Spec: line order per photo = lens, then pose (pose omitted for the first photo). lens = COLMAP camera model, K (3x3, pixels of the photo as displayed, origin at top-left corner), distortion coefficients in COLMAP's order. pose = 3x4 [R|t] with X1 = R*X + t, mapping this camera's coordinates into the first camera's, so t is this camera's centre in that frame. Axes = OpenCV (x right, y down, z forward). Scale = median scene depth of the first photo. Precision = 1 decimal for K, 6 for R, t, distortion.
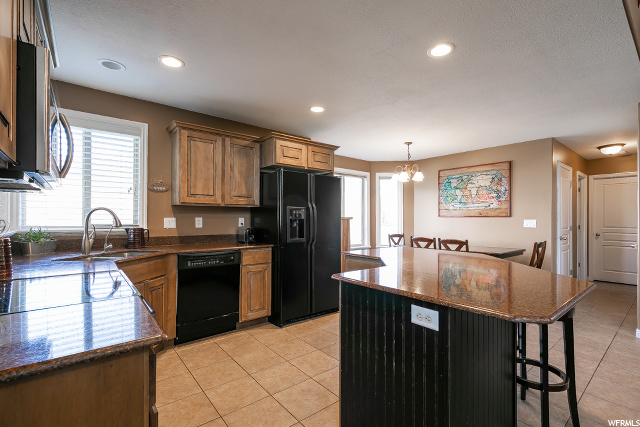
lens RADIAL K [[285.2, 0, 323.1], [0, 285.2, 215.7], [0, 0, 1]] dist [0.001427, 0.000335]
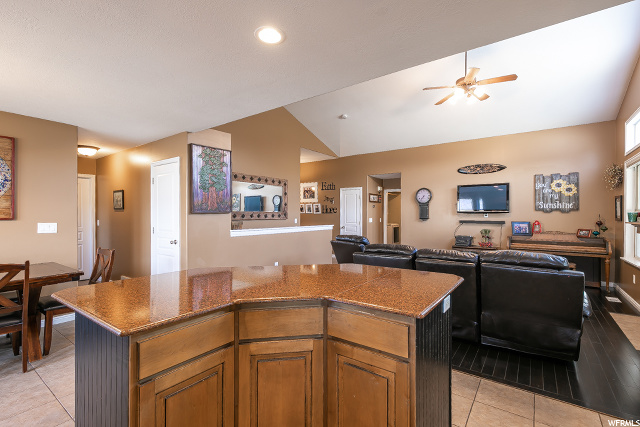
lens RADIAL K [[291.8, 0, 320.0], [0, 291.8, 213.5], [0, 0, 1]] dist [0.002807, 0.000034]
pose [[-0.241460, 0.000322, 0.970411, -0.275701], [-0.011328, 0.999931, -0.003150, -0.022516], [-0.970345, -0.011753, -0.241439, 0.656833]]
